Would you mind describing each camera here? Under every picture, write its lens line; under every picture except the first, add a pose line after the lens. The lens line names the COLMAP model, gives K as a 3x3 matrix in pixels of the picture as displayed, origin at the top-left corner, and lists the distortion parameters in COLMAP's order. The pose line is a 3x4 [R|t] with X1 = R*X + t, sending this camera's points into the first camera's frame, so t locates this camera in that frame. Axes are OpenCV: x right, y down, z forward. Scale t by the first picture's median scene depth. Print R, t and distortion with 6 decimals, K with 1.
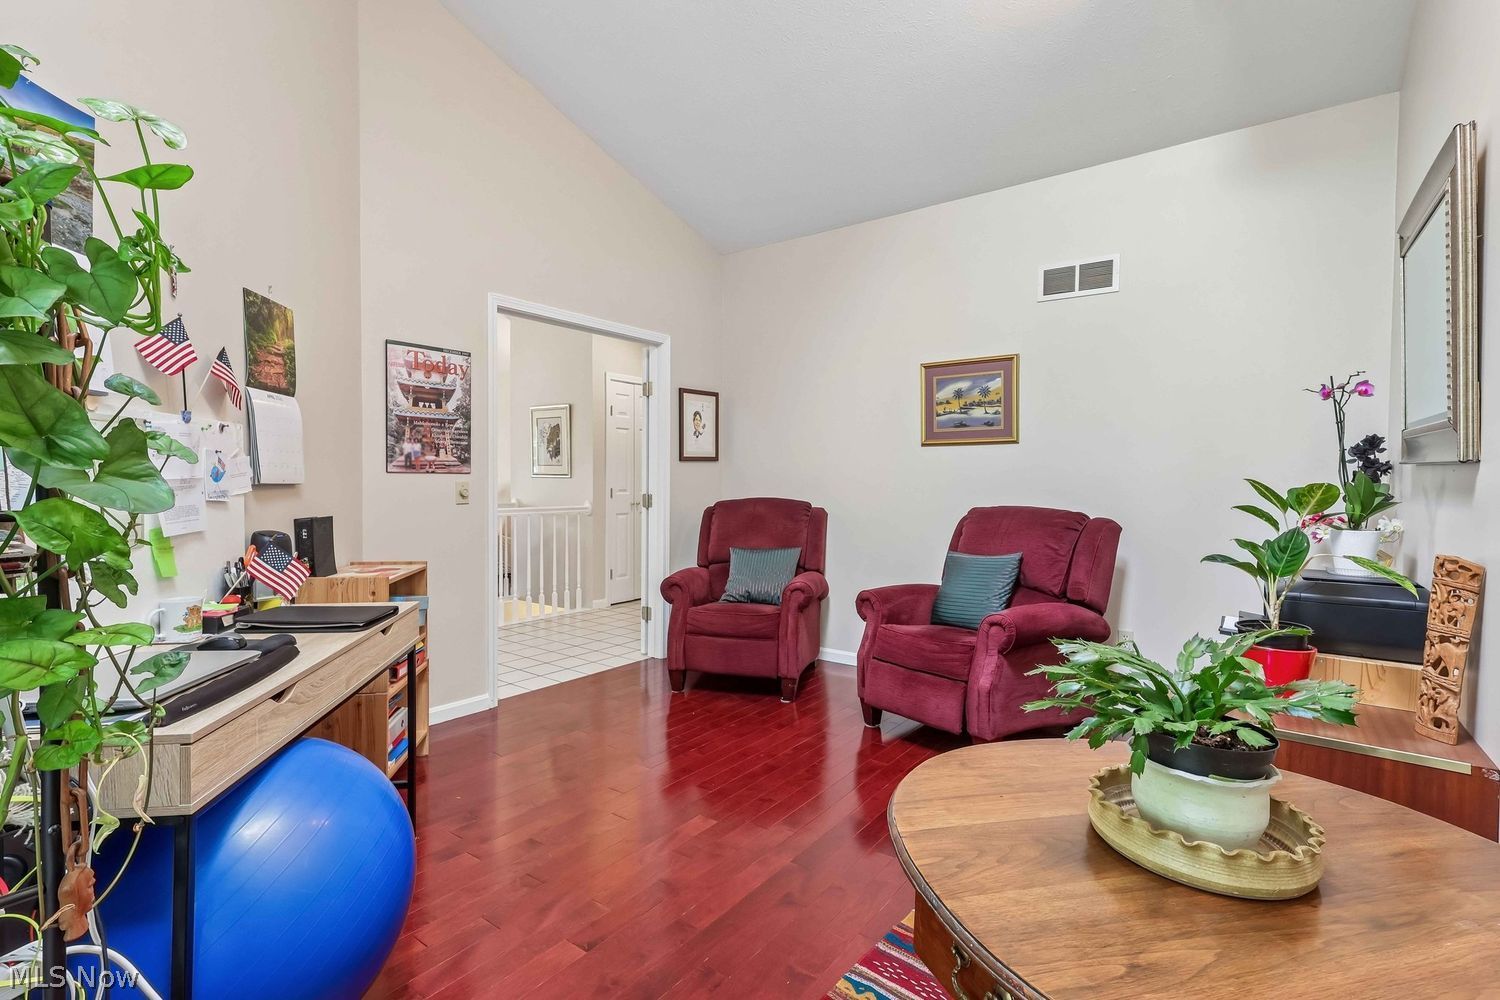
lens RADIAL K [[691.4, 0, 756.5], [0, 691.4, 483.0], [0, 0, 1]] dist [-0.001509, -0.000142]
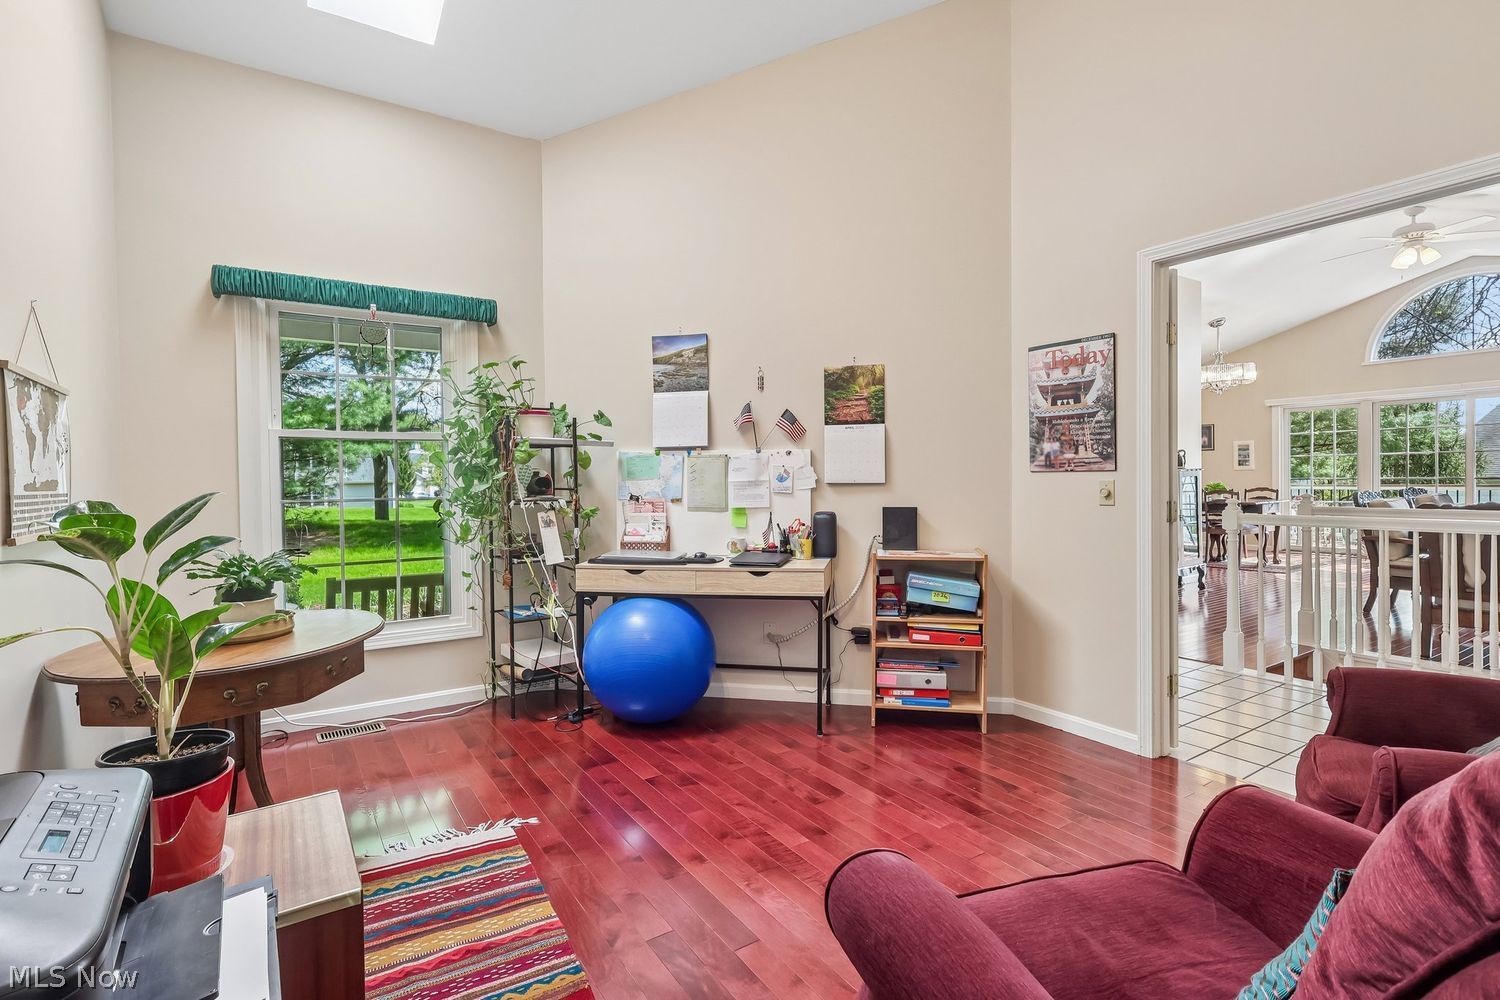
lens RADIAL K [[702.8, 0, 741.3], [0, 702.8, 489.2], [0, 0, 1]] dist [0.003949, 0.000363]
pose [[-0.338091, 0.014908, -0.940995, 0.616350], [0.005904, 0.999888, 0.013720, -0.005777], [0.941095, -0.000918, -0.338141, 0.904017]]
